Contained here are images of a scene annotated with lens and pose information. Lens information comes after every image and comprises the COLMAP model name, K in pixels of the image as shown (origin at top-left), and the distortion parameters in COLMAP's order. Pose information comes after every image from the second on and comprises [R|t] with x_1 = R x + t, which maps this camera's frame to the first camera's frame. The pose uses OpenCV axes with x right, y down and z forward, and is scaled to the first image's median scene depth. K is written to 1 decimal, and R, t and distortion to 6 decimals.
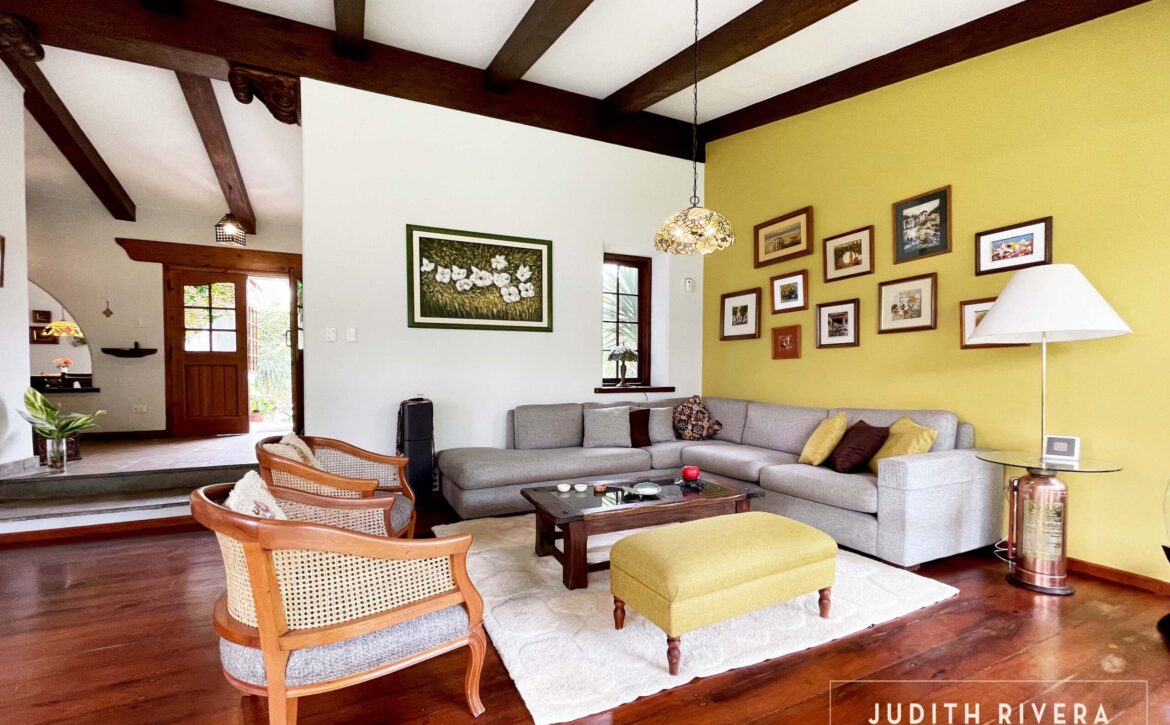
lens RADIAL K [[523.4, 0, 632.8], [0, 523.4, 392.8], [0, 0, 1]] dist [0.001883, -0.000043]
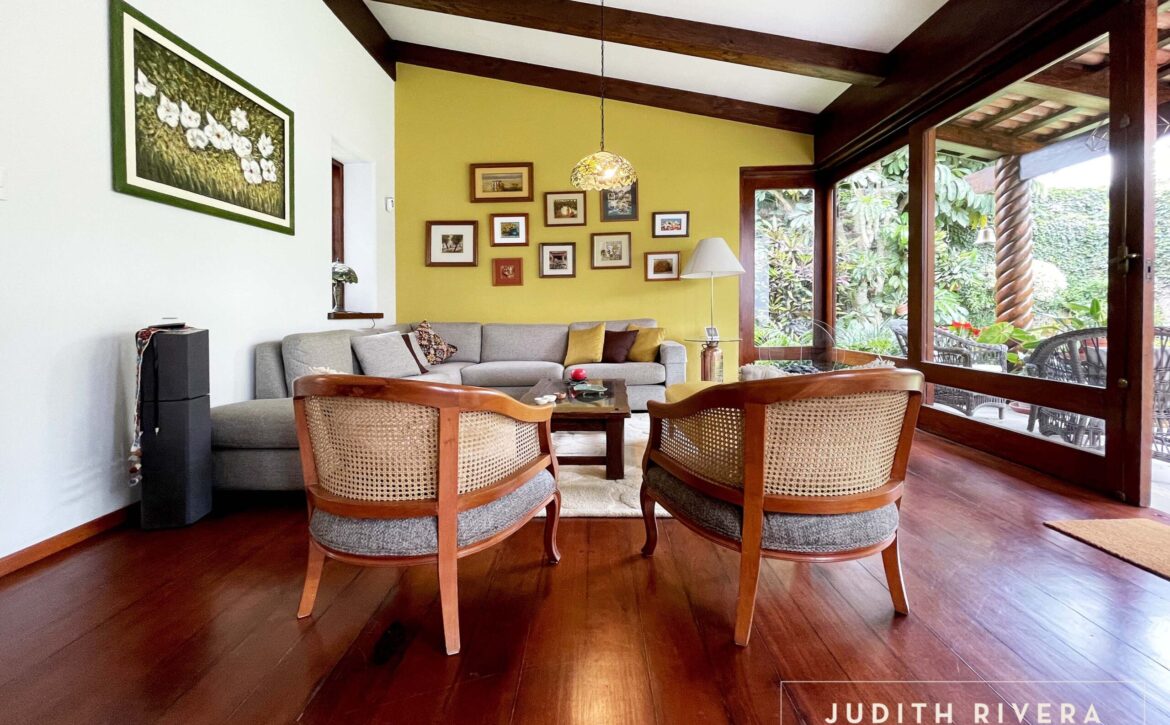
lens RADIAL K [[489.1, 0, 586.7], [0, 489.1, 338.7], [0, 0, 1]] dist [0.000163, -0.000231]
pose [[0.472273, -0.048782, 0.880102, -0.617863], [0.048674, 0.998387, 0.029219, 0.031524], [-0.880108, 0.029038, 0.473886, 0.336314]]
